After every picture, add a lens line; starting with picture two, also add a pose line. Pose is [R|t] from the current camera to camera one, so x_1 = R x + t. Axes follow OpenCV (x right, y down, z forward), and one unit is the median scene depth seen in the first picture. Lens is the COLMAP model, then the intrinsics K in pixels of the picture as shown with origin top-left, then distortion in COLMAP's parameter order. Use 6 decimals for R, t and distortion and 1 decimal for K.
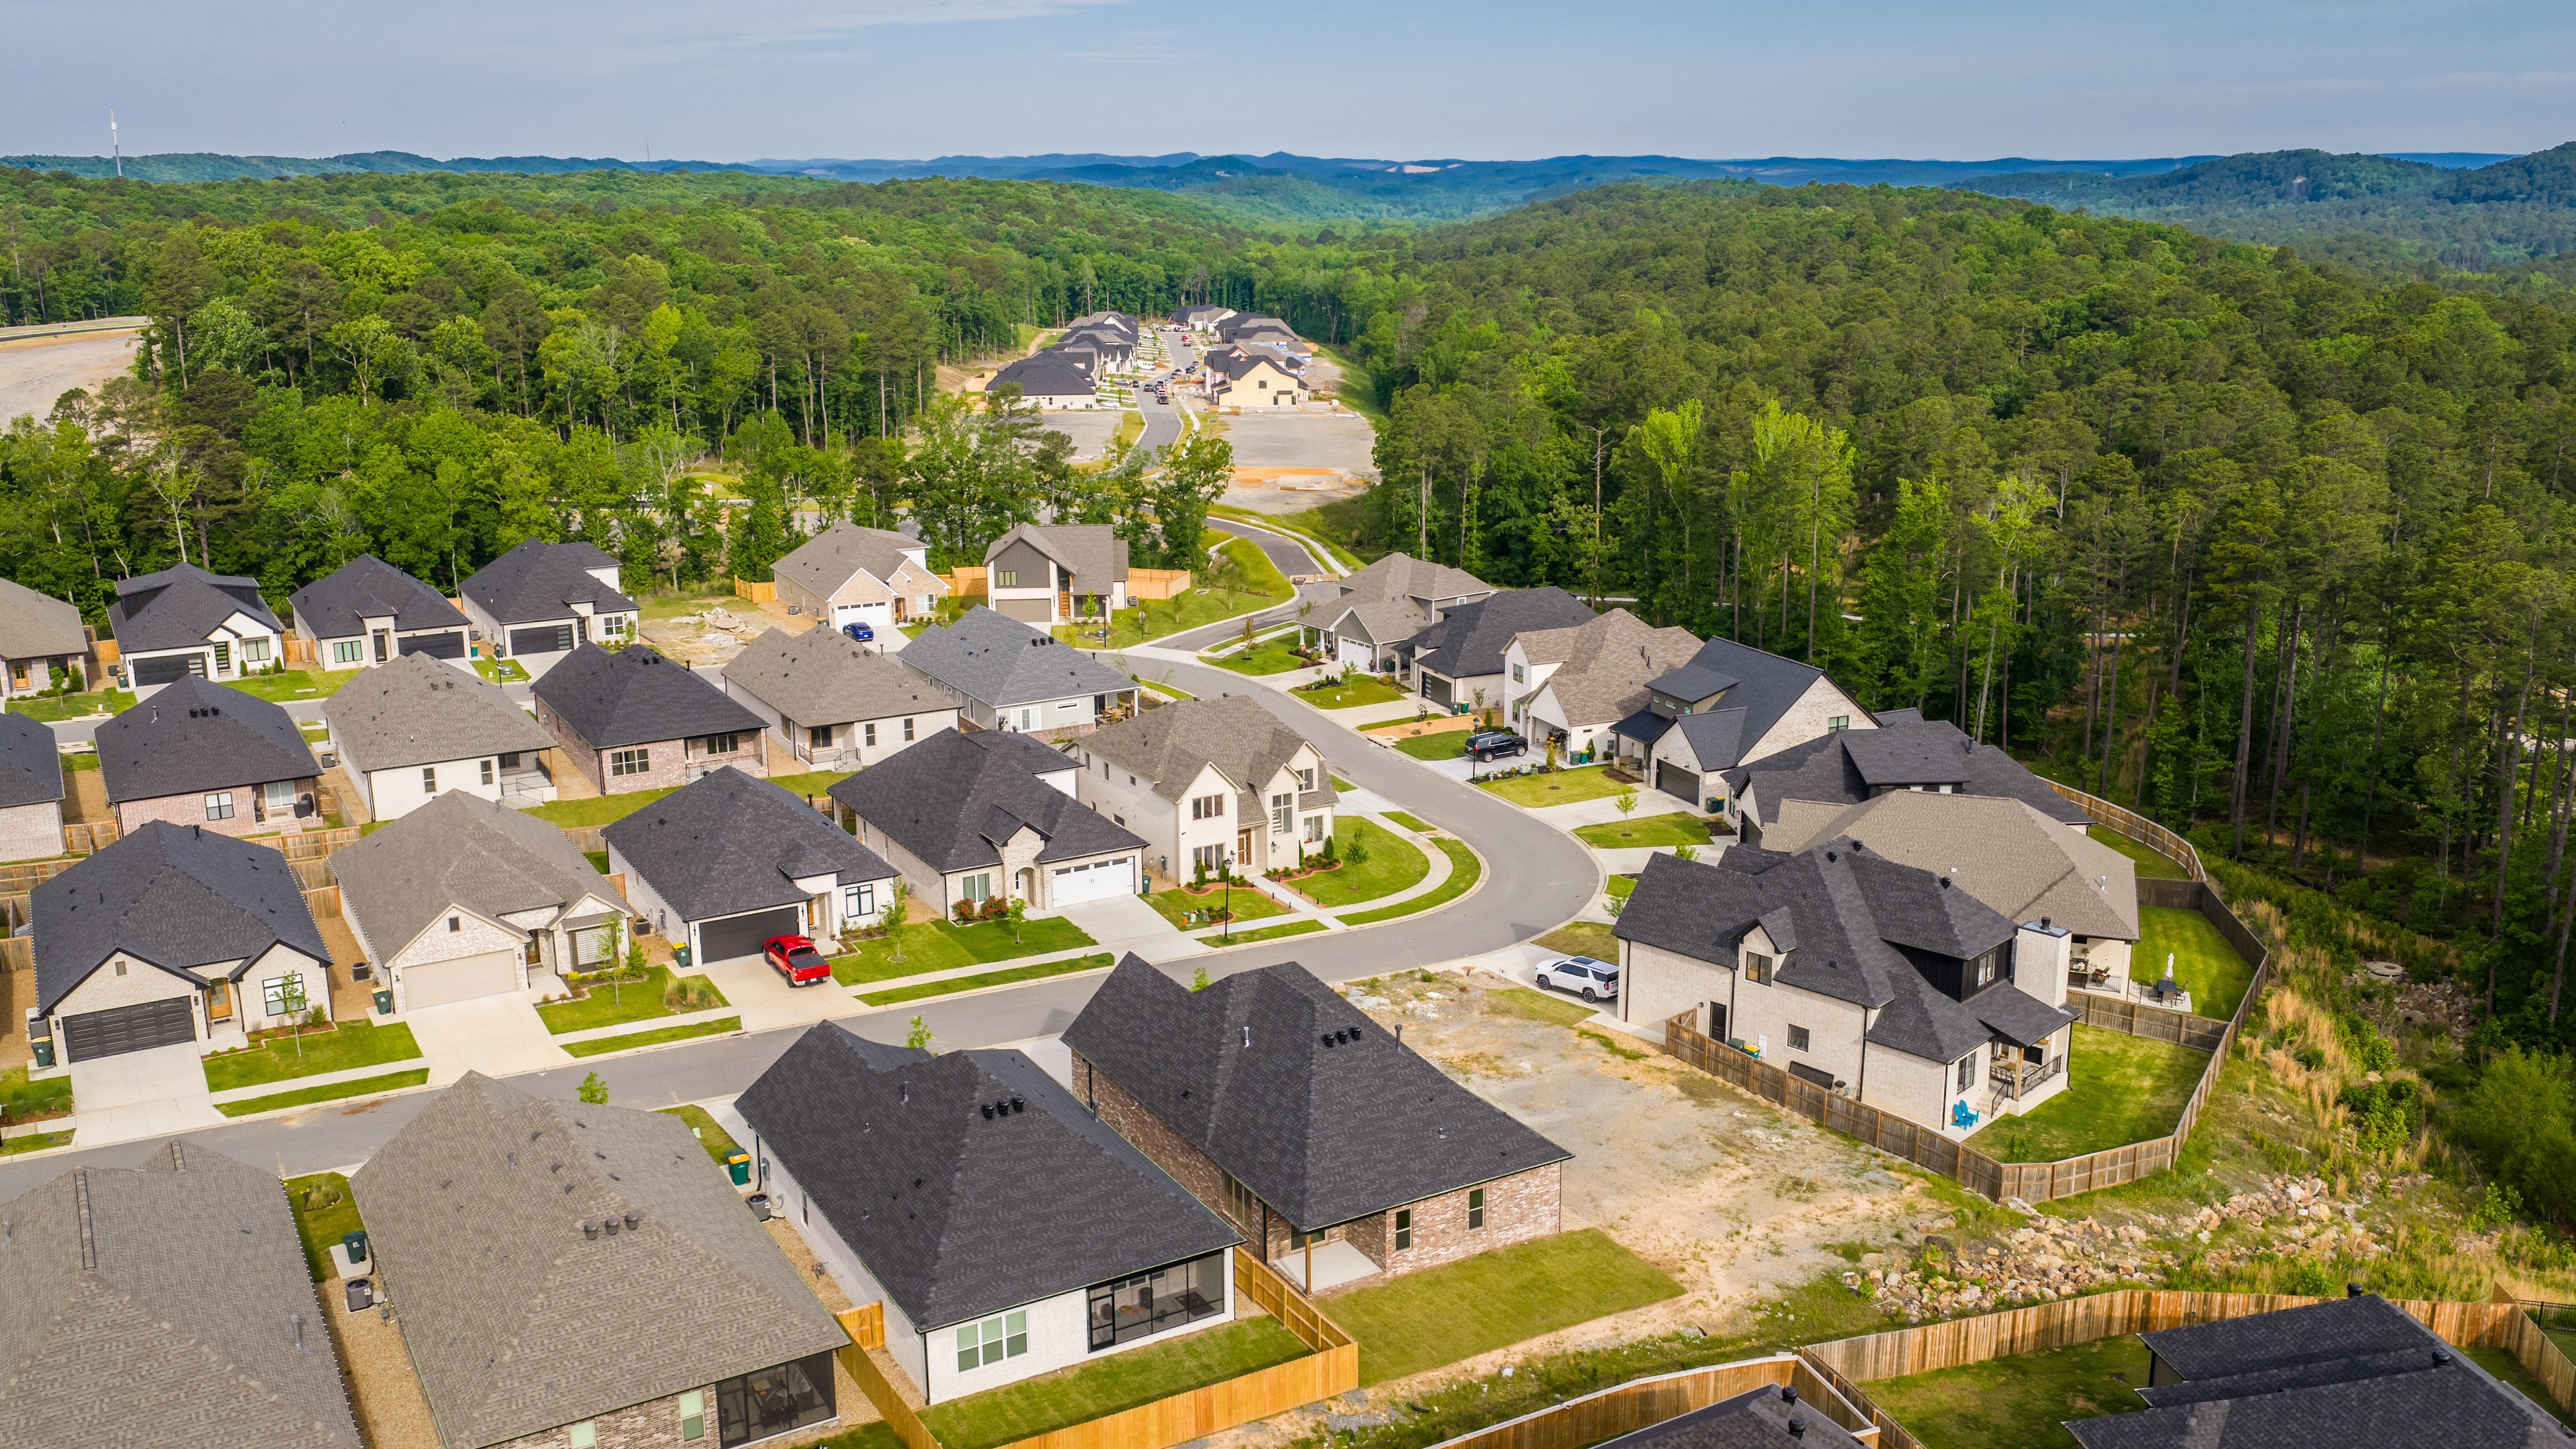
lens RADIAL K [[2165.6, 0, 1286.4], [0, 2165.6, 738.1], [0, 0, 1]] dist [0.023954, -0.048274]
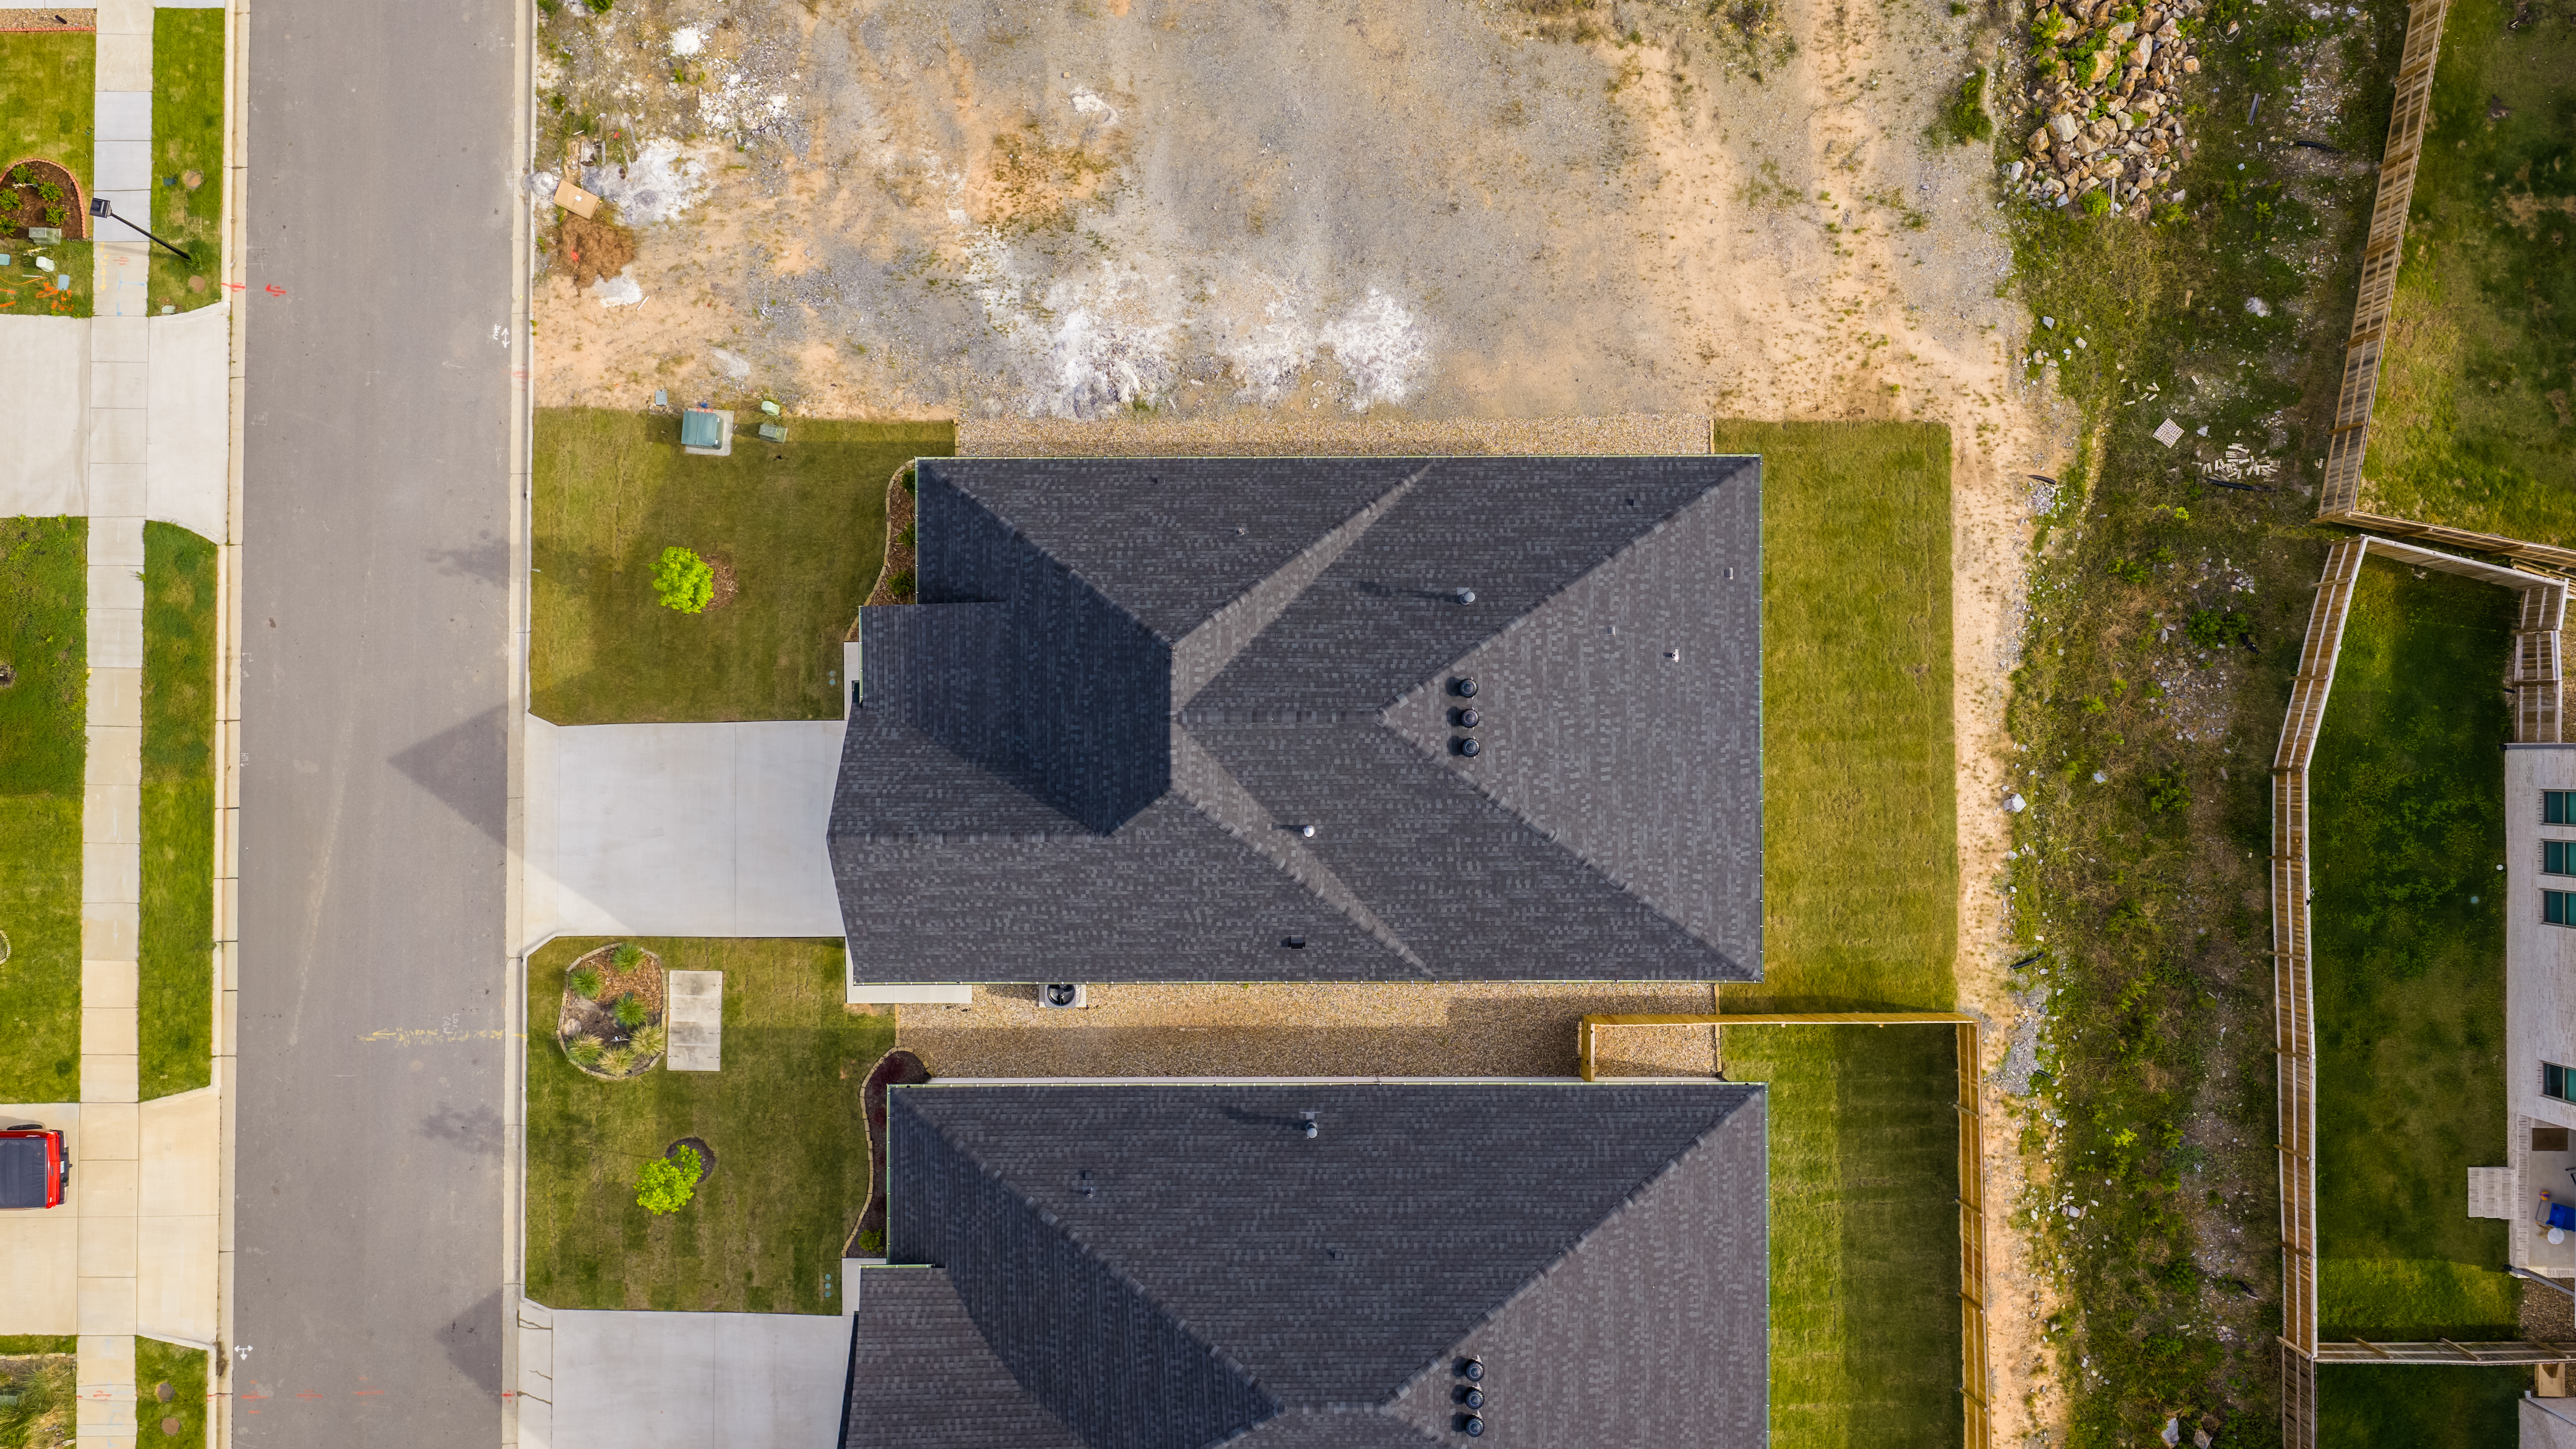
lens RADIAL K [[2165.6, 0, 1287.8], [0, 2165.6, 725.5], [0, 0, 1]] dist [0.023954, -0.048274]
pose [[0.502172, -0.864764, 0.002577, 0.001570], [0.224025, 0.132969, 0.965470, -0.270326], [-0.835246, -0.484255, 0.260502, 0.610934]]
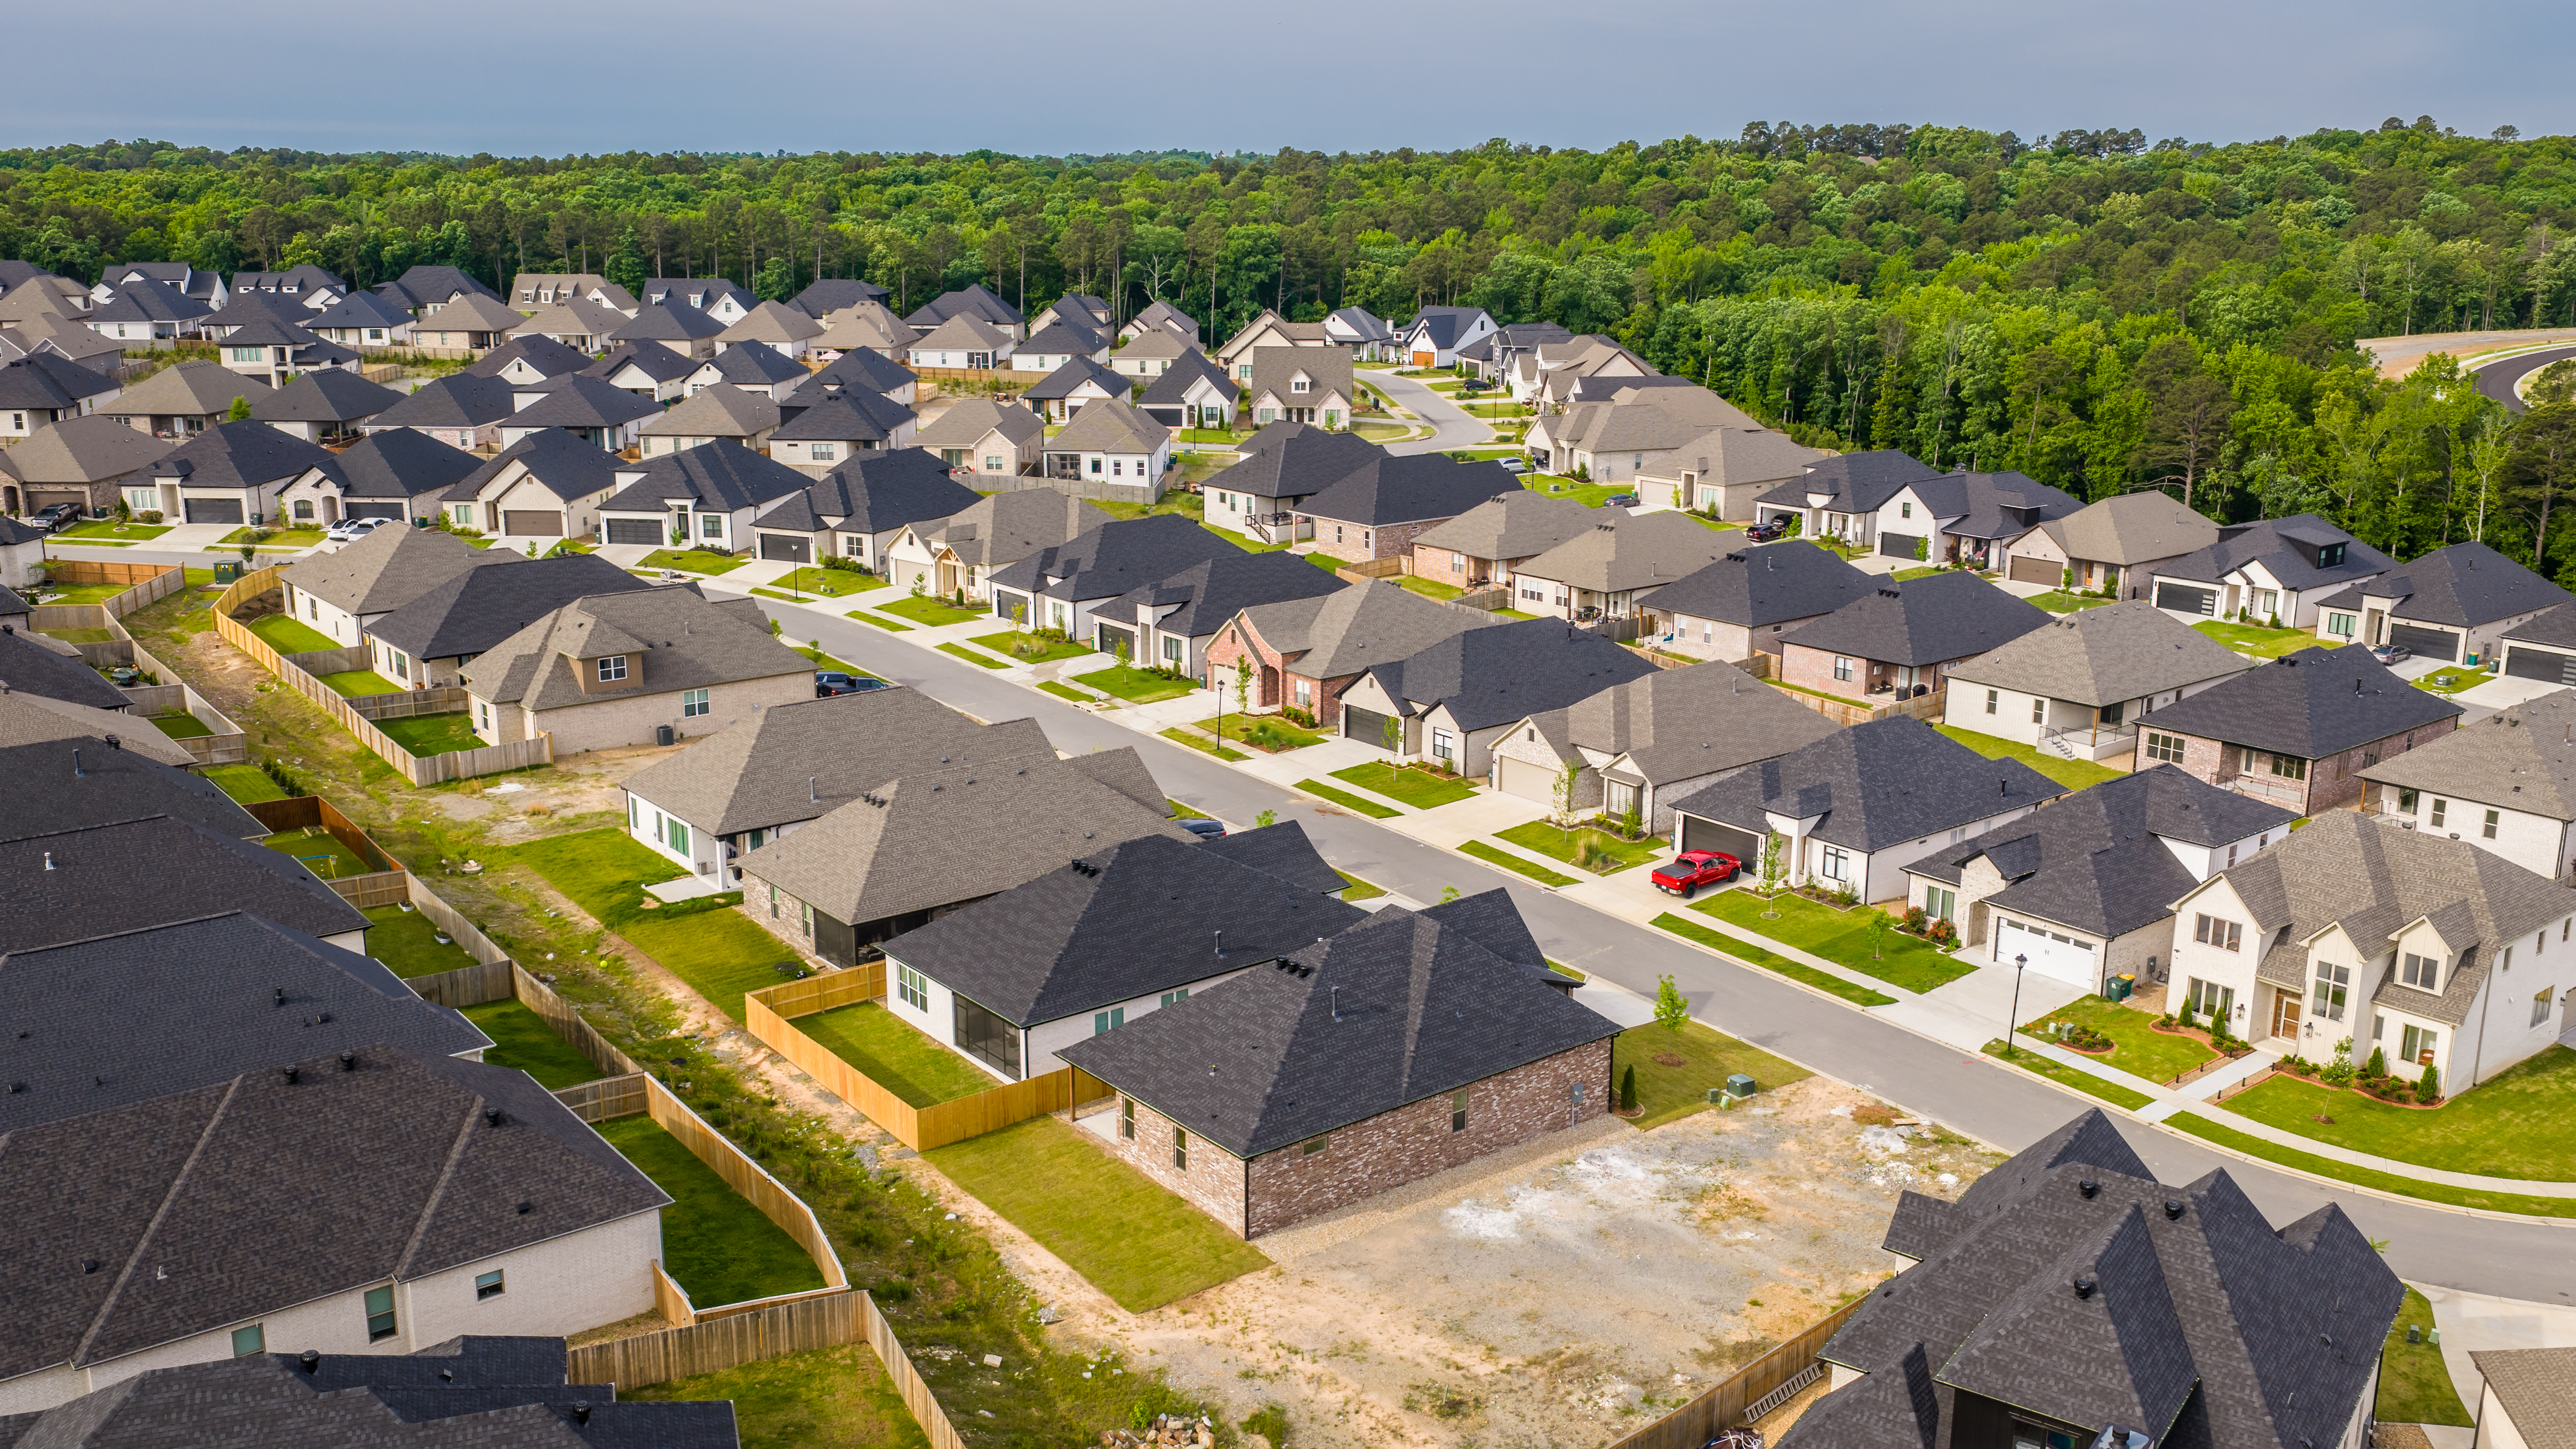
lens RADIAL K [[2165.6, 0, 1287.5], [0, 2165.6, 718.5], [0, 0, 1]] dist [0.023954, -0.048274]
pose [[0.148687, 0.244581, -0.958161, 0.639538], [-0.252467, 0.946210, 0.202352, -0.113291], [0.956113, 0.211817, 0.202438, 0.530566]]
